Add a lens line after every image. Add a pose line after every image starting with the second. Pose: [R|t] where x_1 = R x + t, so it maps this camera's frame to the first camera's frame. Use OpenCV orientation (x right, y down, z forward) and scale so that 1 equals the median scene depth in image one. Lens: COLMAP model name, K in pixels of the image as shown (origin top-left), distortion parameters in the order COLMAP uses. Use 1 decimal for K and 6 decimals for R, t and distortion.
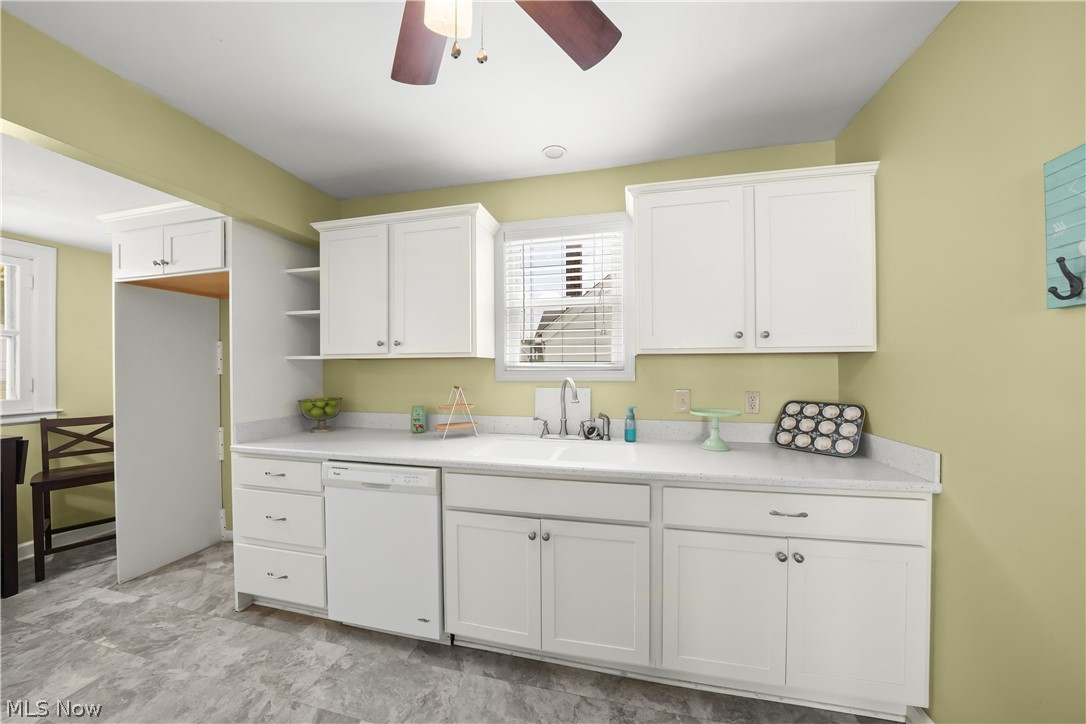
lens RADIAL K [[375.9, 0, 538.5], [0, 375.9, 367.8], [0, 0, 1]] dist [-0.015951, 0.000536]
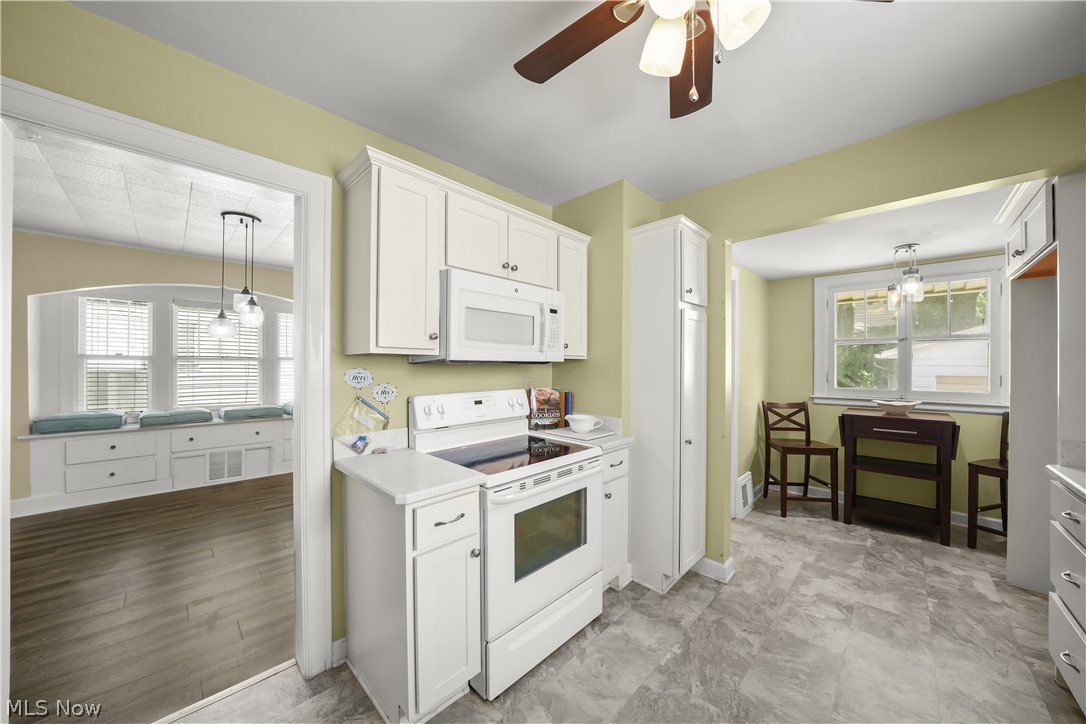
lens RADIAL K [[375.9, 0, 544.0], [0, 375.9, 363.4], [0, 0, 1]] dist [-0.015951, 0.000536]
pose [[-0.505225, 0.001151, -0.862987, 0.337207], [-0.007680, 0.999954, 0.005830, -0.004792], [0.862953, 0.009574, -0.505193, 0.399340]]
